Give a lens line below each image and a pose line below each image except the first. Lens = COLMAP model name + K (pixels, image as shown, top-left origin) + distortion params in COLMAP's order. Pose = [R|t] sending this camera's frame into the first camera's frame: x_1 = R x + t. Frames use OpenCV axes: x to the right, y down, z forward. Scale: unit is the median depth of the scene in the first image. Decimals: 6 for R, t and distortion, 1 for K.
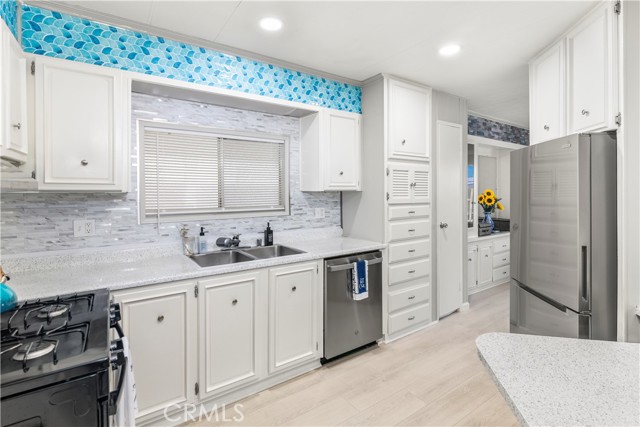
lens RADIAL K [[306.1, 0, 321.7], [0, 306.1, 191.5], [0, 0, 1]] dist [0.001673, -0.000881]
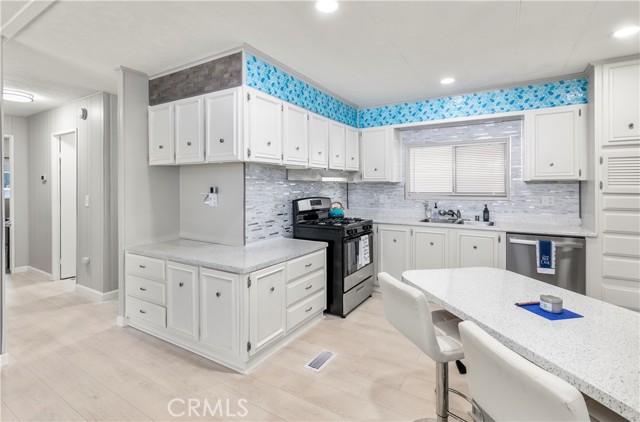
lens RADIAL K [[306.1, 0, 316.0], [0, 306.1, 190.2], [0, 0, 1]] dist [0.001673, -0.000881]
pose [[0.402544, 0.014989, -0.915278, 0.820188], [-0.001696, 0.999876, 0.015628, 0.019654], [0.915399, -0.004738, 0.402519, -0.251646]]
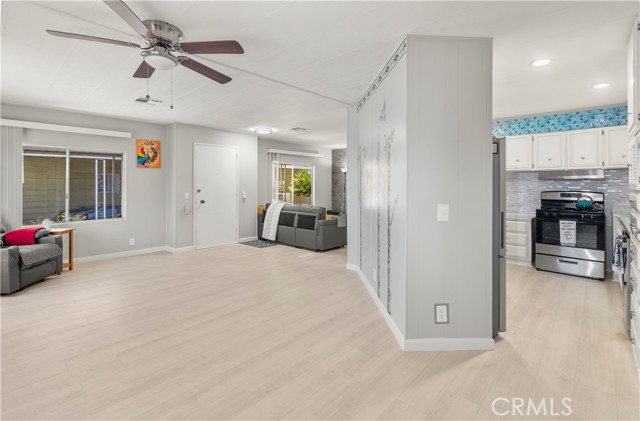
lens RADIAL K [[306.1, 0, 318.1], [0, 306.1, 184.3], [0, 0, 1]] dist [0.001673, -0.000881]
pose [[-0.976866, 0.000498, -0.213853, 1.427448], [-0.000716, 0.999984, 0.005601, 0.023170], [0.213853, 0.005624, -0.976850, 1.892616]]
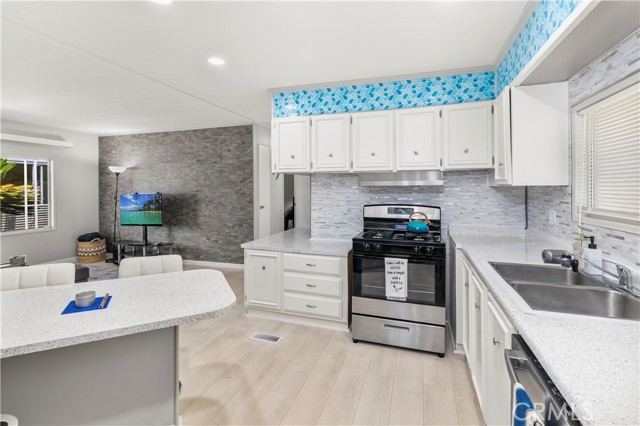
lens RADIAL K [[306.1, 0, 314.2], [0, 306.1, 190.3], [0, 0, 1]] dist [0.001673, -0.000881]
pose [[-0.807438, 0.007956, -0.589898, 0.482468], [-0.000380, 0.999902, 0.014007, 0.000907], [0.589952, 0.011534, -0.807356, 1.150220]]
